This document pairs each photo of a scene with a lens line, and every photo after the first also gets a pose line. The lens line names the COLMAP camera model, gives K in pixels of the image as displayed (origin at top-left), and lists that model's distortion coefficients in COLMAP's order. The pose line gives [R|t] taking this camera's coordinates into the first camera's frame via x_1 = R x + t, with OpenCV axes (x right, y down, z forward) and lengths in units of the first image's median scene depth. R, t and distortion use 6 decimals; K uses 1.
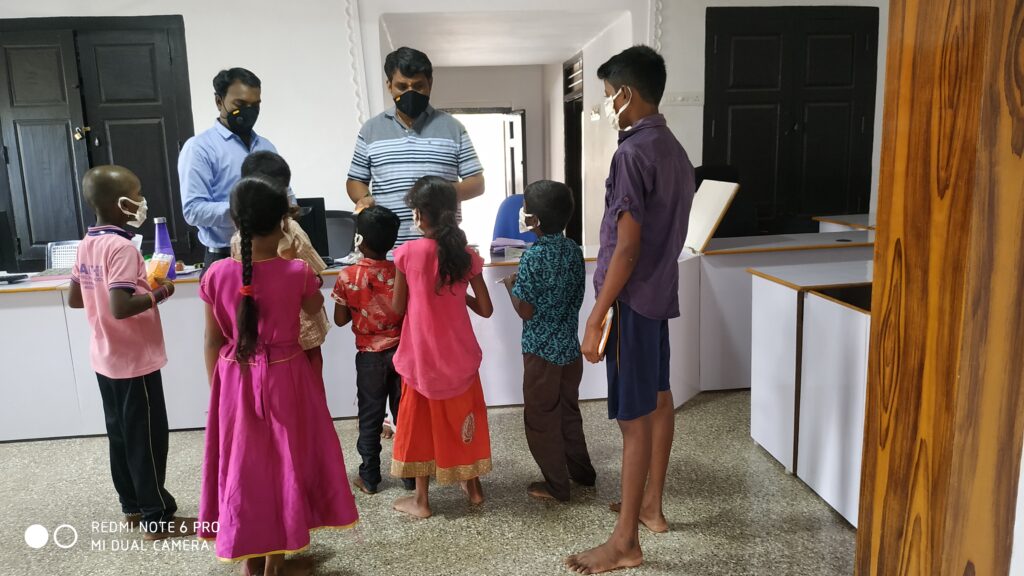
lens RADIAL K [[743.6, 0, 518.6], [0, 743.6, 301.1], [0, 0, 1]] dist [0.013093, -0.035585]
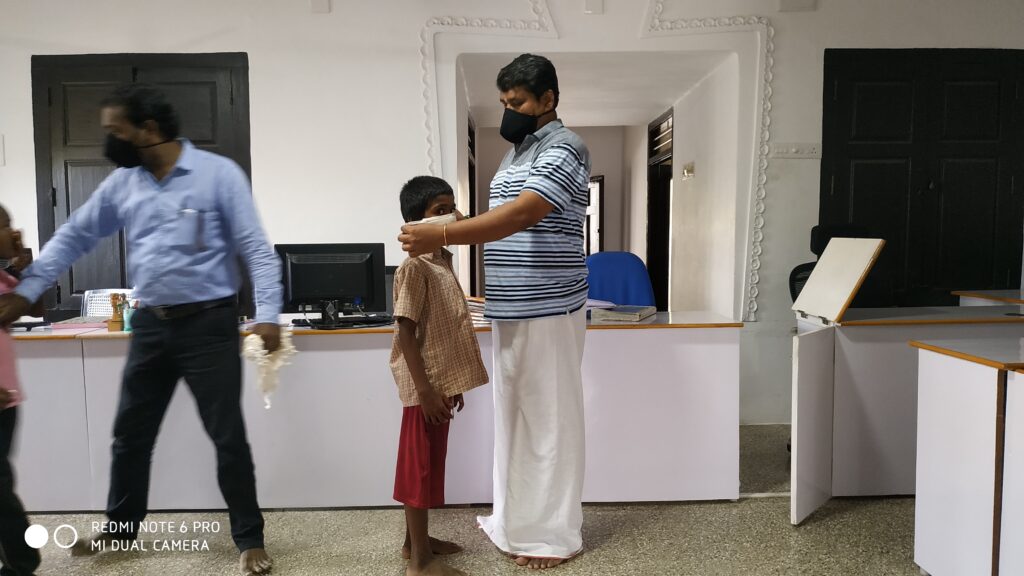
lens RADIAL K [[743.6, 0, 508.0], [0, 743.6, 303.4], [0, 0, 1]] dist [0.013093, -0.035585]
pose [[0.994846, 0.029337, -0.097057, -0.028194], [-0.039684, 0.993525, -0.106455, 0.012651], [0.093306, 0.109758, 0.989569, 0.141551]]
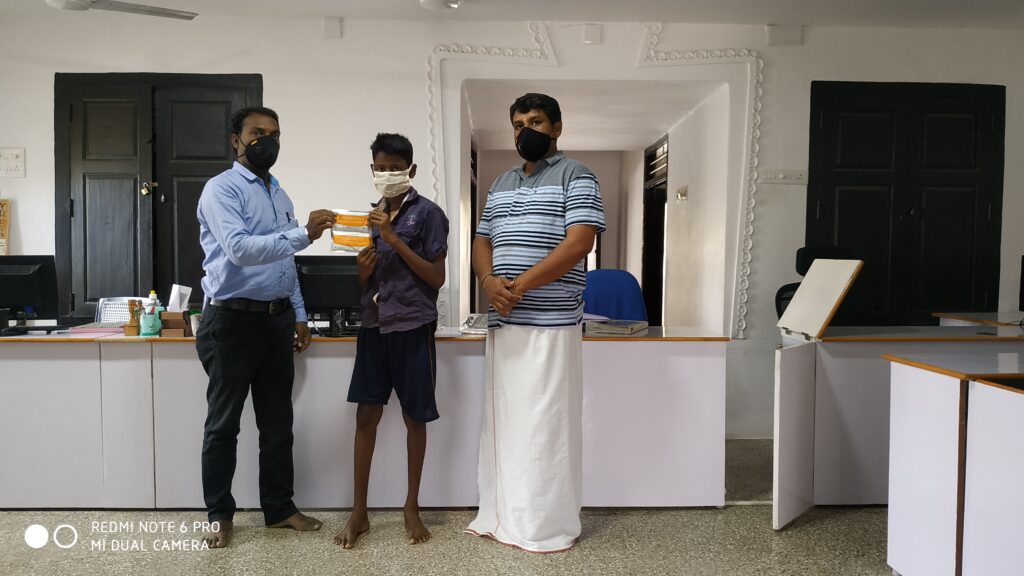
lens RADIAL K [[743.6, 0, 513.7], [0, 743.6, 302.4], [0, 0, 1]] dist [0.013093, -0.035585]
pose [[0.995224, 0.042251, -0.088005, -0.025103], [-0.054134, 0.989042, -0.137350, 0.026559], [0.081238, 0.141458, 0.986605, 0.105033]]
